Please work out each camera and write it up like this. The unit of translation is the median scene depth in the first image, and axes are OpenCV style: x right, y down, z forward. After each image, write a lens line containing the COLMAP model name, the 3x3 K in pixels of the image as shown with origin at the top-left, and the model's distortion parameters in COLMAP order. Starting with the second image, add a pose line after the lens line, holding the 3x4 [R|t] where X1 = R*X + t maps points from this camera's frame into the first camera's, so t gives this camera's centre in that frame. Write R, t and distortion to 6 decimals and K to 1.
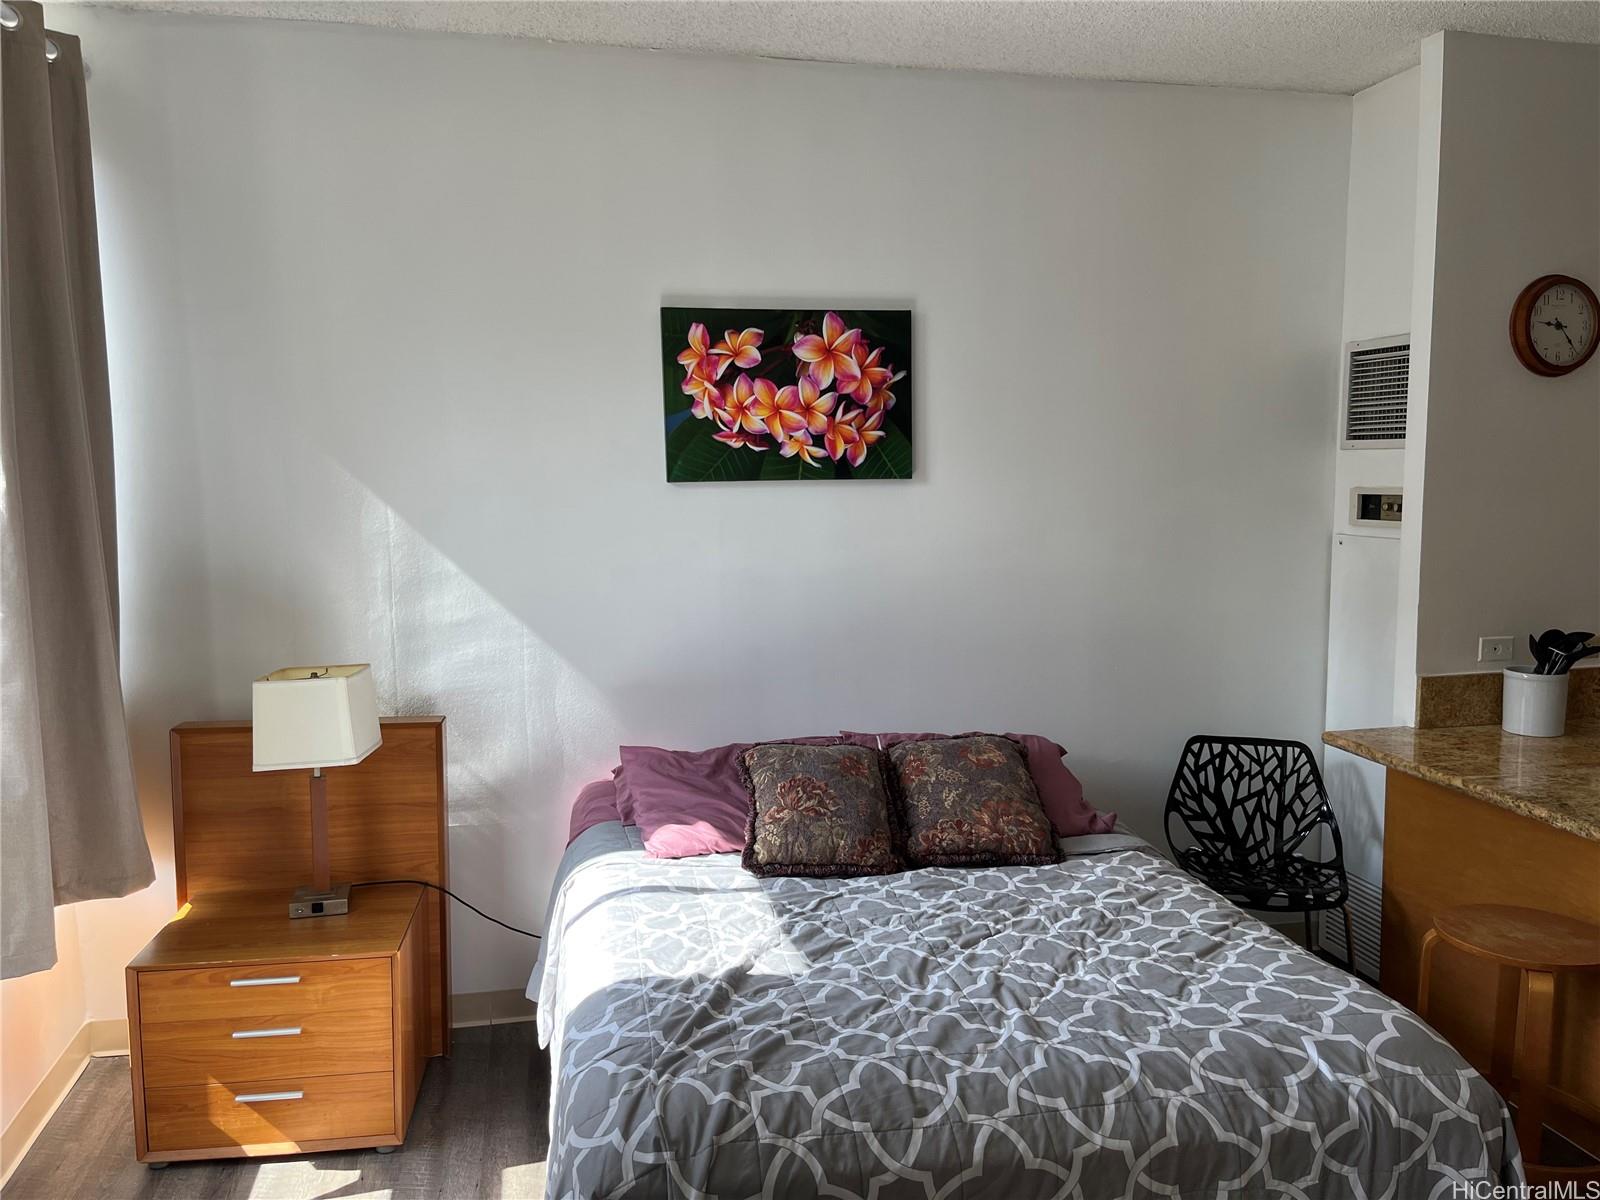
lens RADIAL K [[1214.3, 0, 794.5], [0, 1214.3, 591.6], [0, 0, 1]] dist [0.085019, -0.123453]
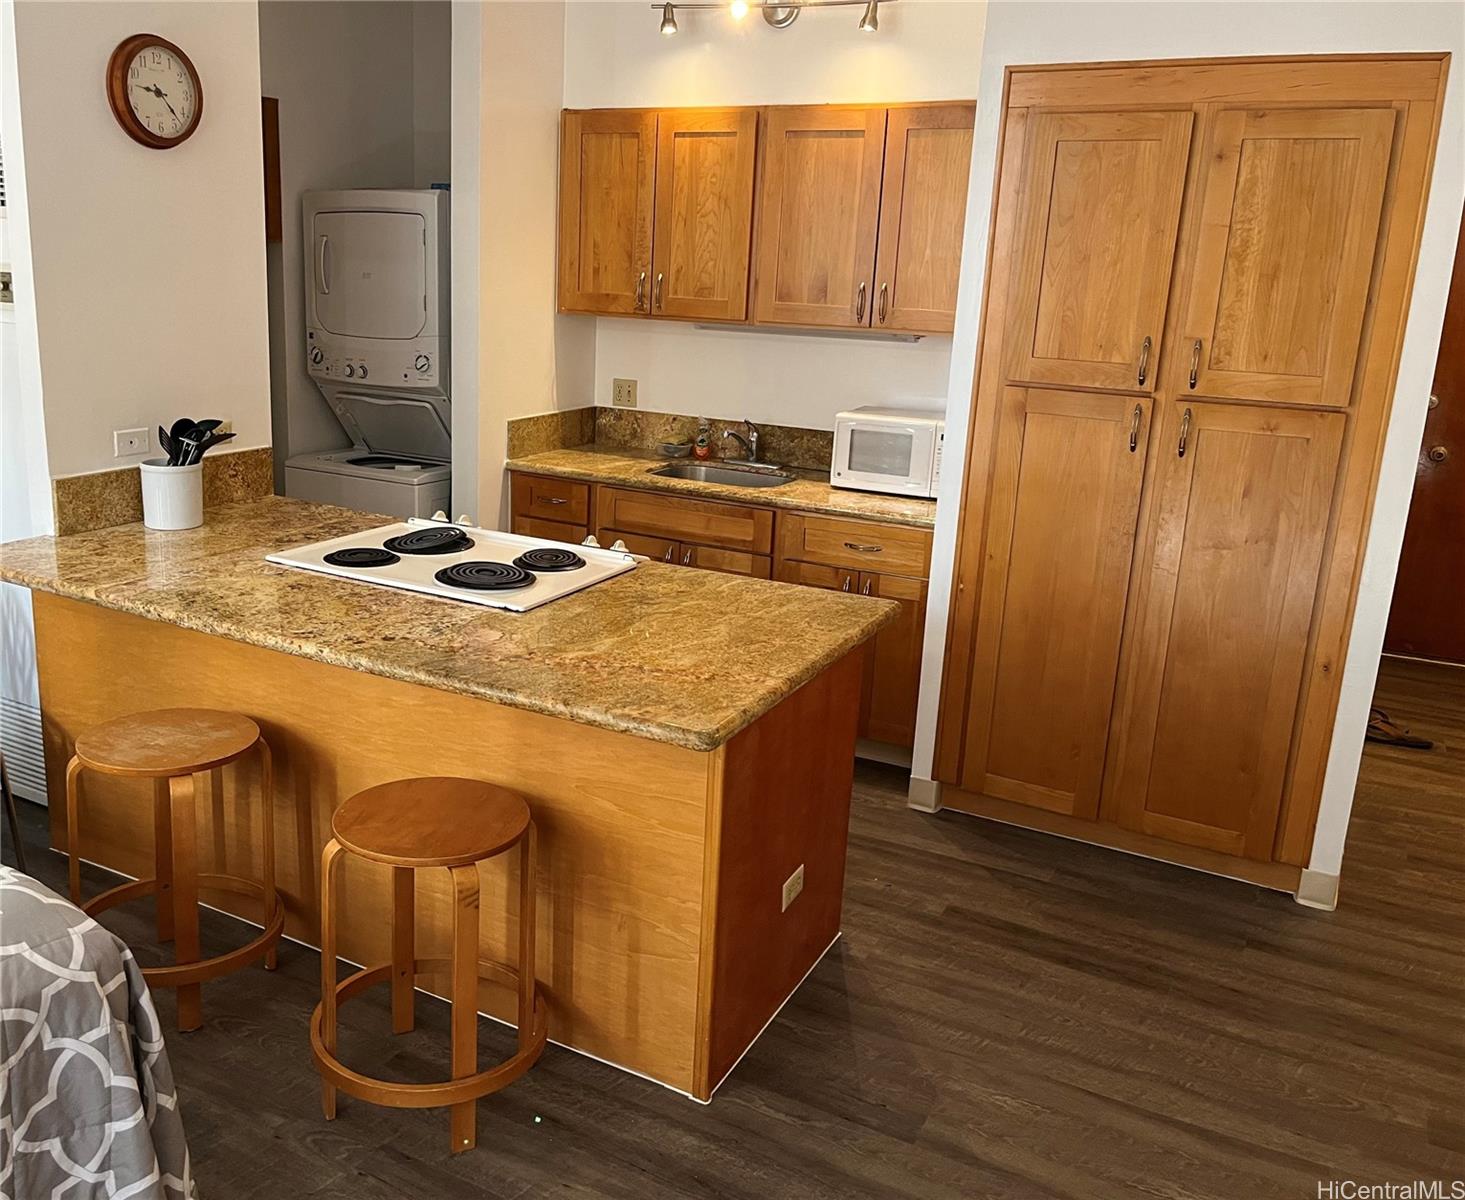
lens RADIAL K [[1256.8, 0, 652.4], [0, 1256.8, 572.4], [0, 0, 1]] dist [0.012174, 0.003408]
pose [[0.655293, -0.150052, 0.740321, 0.097036], [0.032741, 0.984793, 0.170621, -0.007282], [-0.754665, -0.087568, 0.650241, 0.055259]]
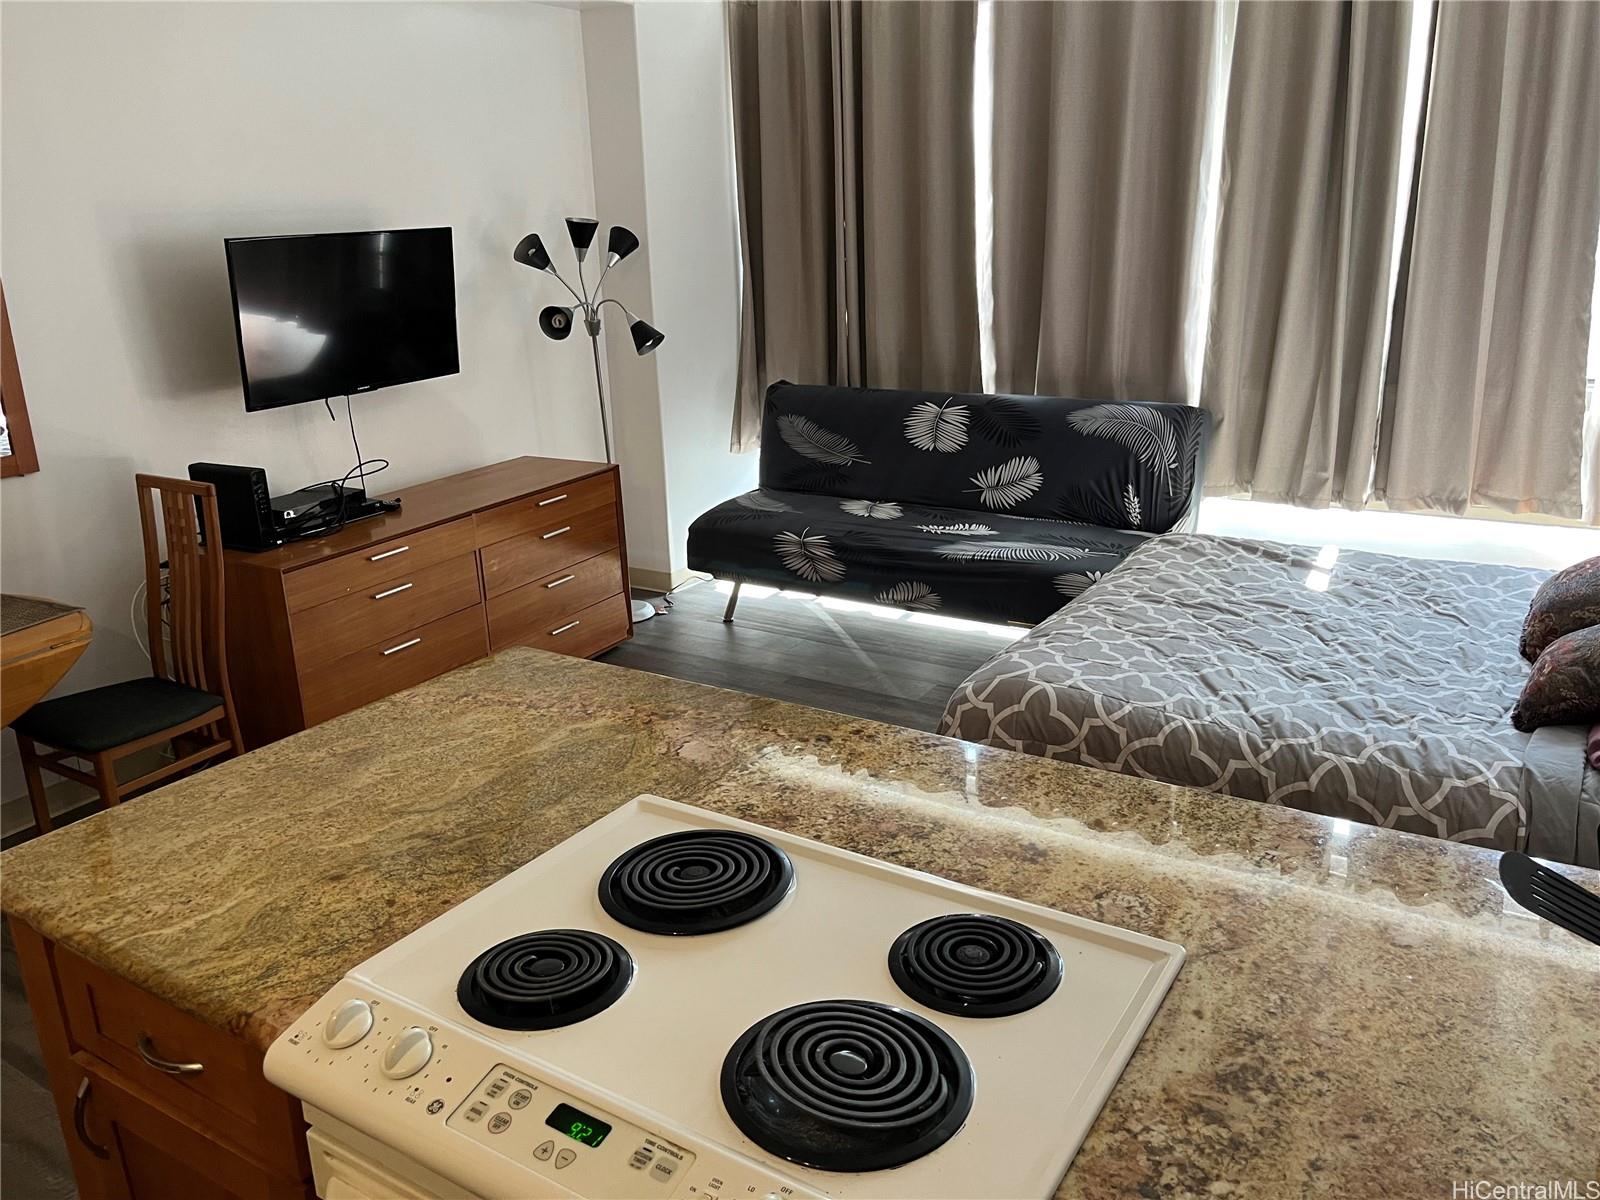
lens RADIAL K [[1218.4, 0, 806.1], [0, 1218.4, 553.8], [0, 0, 1]] dist [0.086085, -0.121516]
pose [[-0.696806, 0.217057, -0.683628, 0.893477], [-0.037833, 0.940662, 0.337229, -0.116222], [0.716261, 0.260847, -0.647247, 0.967998]]
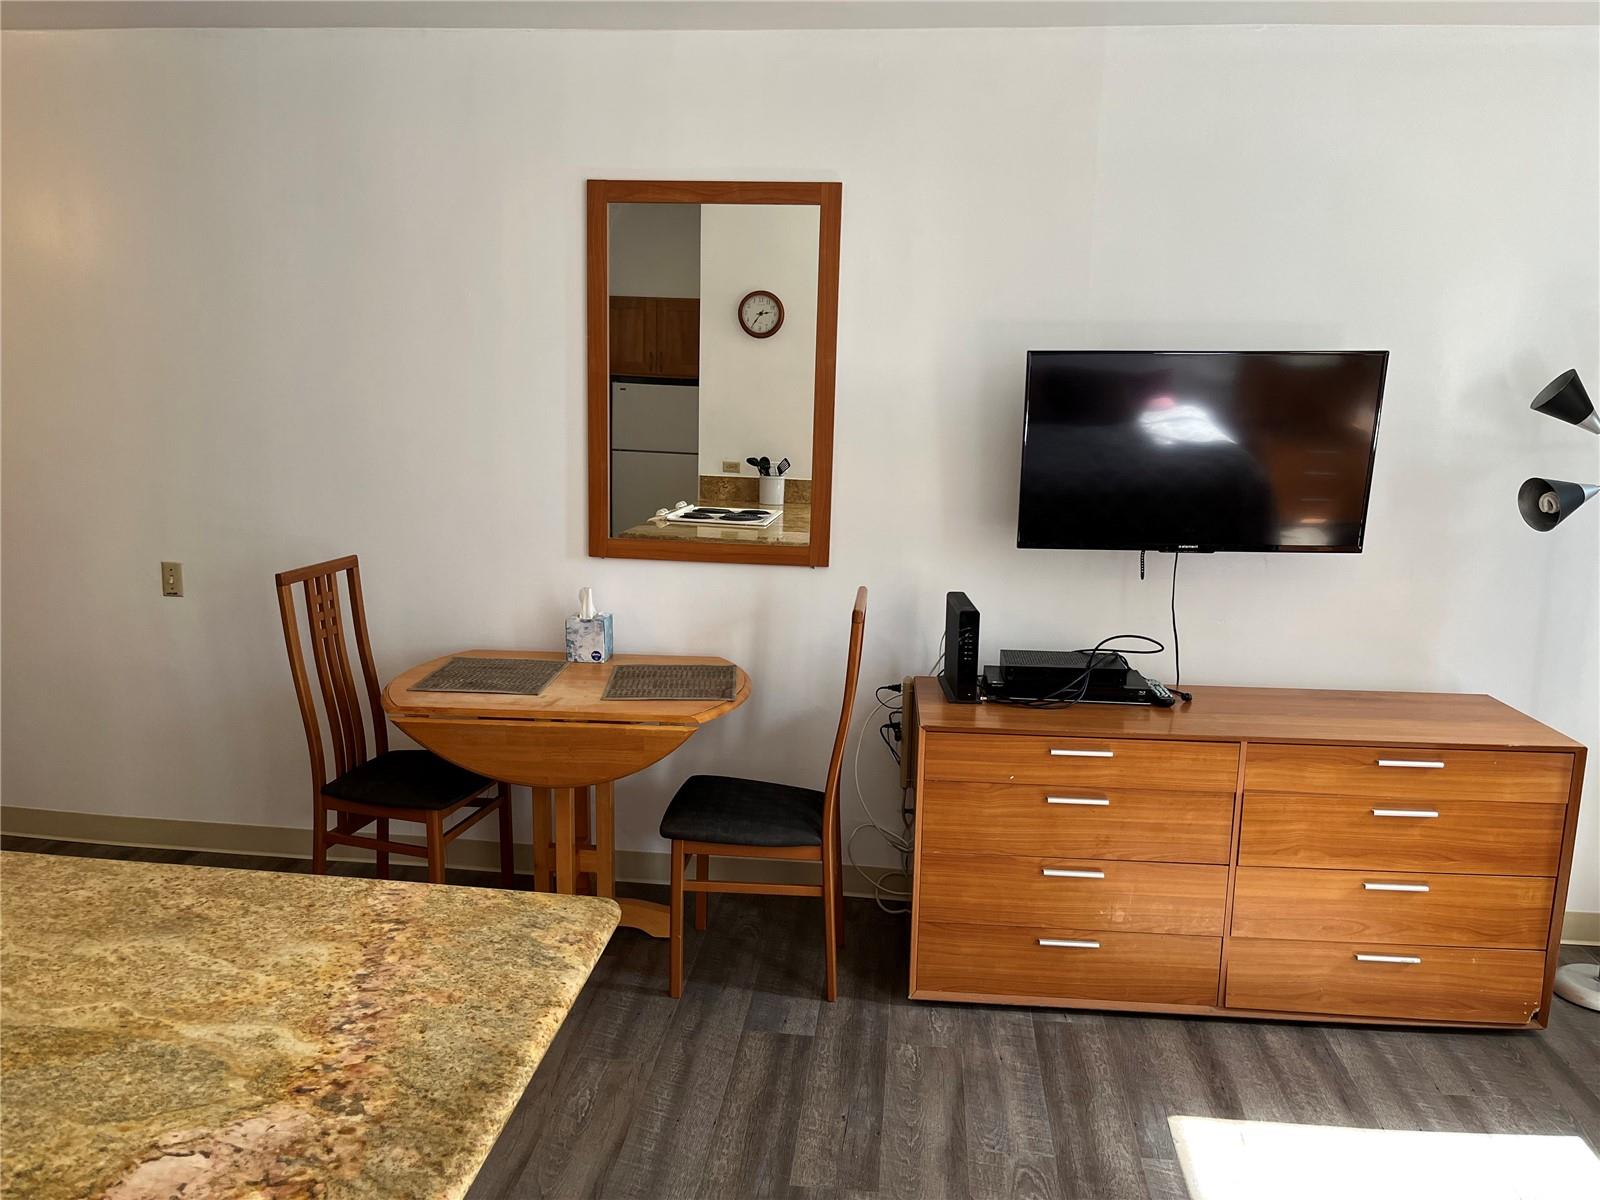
lens RADIAL K [[1214.3, 0, 794.5], [0, 1214.3, 591.6], [0, 0, 1]] dist [0.085019, -0.123453]
pose [[-0.950068, -0.071084, 0.303839, 0.345926], [0.012365, 0.964367, 0.264280, -0.065058], [-0.311799, 0.254841, -0.915335, 0.795545]]
